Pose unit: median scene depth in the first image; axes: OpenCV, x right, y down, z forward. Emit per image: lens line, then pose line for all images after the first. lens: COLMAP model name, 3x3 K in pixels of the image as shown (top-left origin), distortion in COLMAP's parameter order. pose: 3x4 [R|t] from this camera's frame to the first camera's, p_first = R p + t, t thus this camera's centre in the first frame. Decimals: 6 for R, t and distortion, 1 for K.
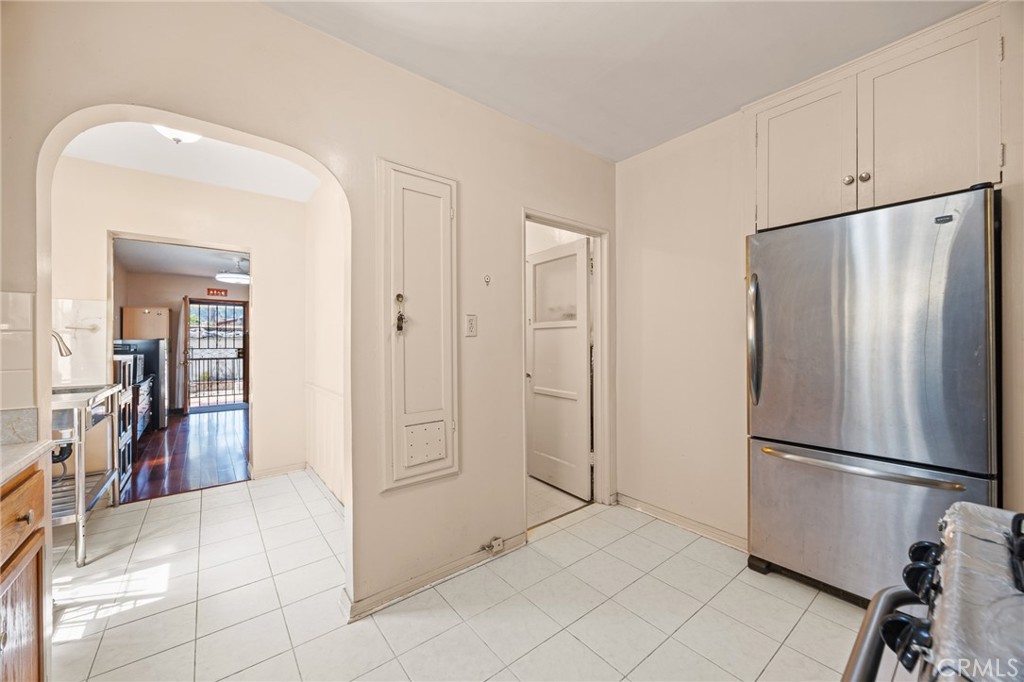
lens RADIAL K [[389.6, 0, 513.8], [0, 389.6, 339.5], [0, 0, 1]] dist [0.000008, -0.000043]
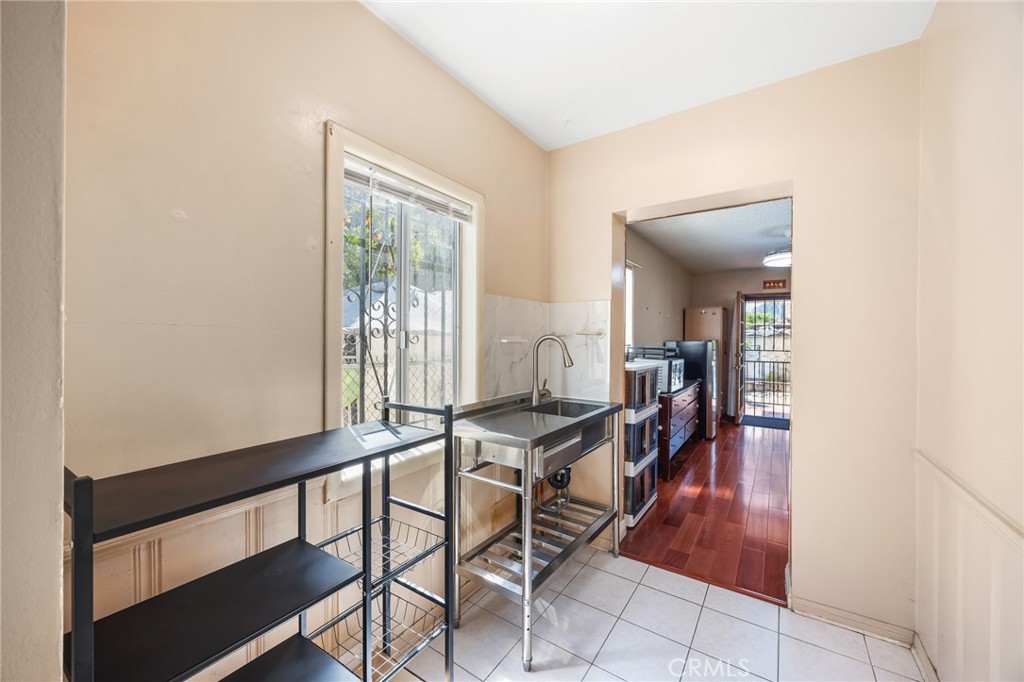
lens RADIAL K [[389.6, 0, 513.8], [0, 389.6, 339.5], [0, 0, 1]] dist [0.000008, -0.000043]
pose [[0.295743, 0.011483, -0.955199, -0.137995], [-0.003173, 0.999934, 0.011038, -0.010679], [0.955262, -0.000233, 0.295760, 0.241055]]
